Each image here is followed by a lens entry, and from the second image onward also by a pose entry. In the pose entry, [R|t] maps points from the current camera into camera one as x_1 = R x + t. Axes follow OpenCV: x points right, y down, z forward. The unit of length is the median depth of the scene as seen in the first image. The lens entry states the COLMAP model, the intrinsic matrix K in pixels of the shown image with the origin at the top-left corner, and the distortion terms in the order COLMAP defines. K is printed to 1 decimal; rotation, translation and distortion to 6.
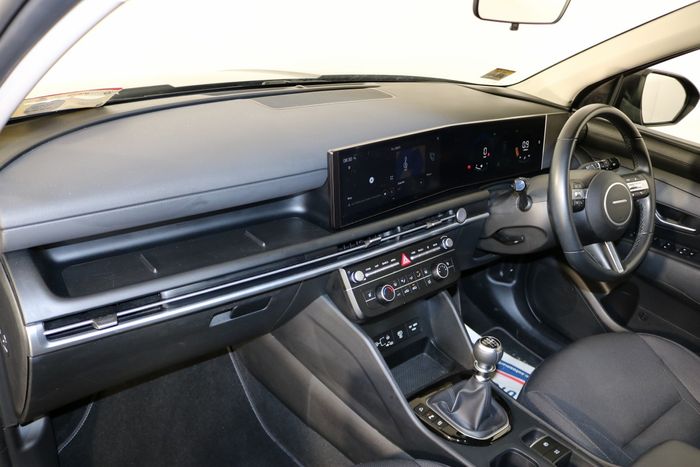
lens RADIAL K [[568.5, 0, 350.0], [0, 568.5, 233.5], [0, 0, 1]] dist [-0.159501, 0.096709]
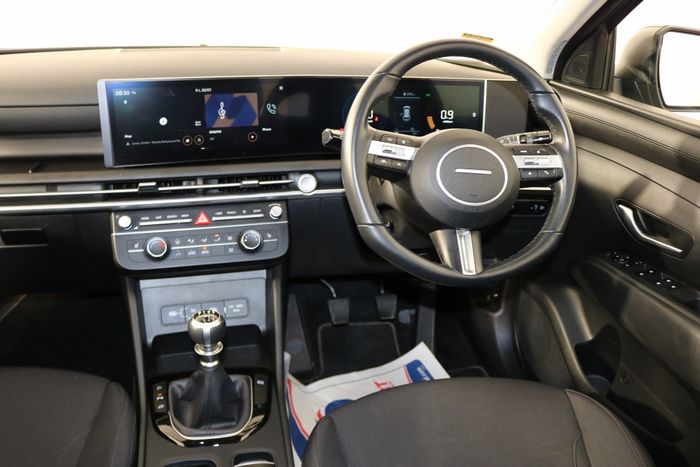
lens RADIAL K [[568.5, 0, 350.0], [0, 568.5, 233.5], [0, 0, 1]] dist [-0.159501, 0.096709]
pose [[0.911466, 0.117858, -0.394130, 0.610070], [-0.148356, 0.987783, -0.047708, 0.072607], [0.383692, 0.101956, 0.917815, 0.287058]]
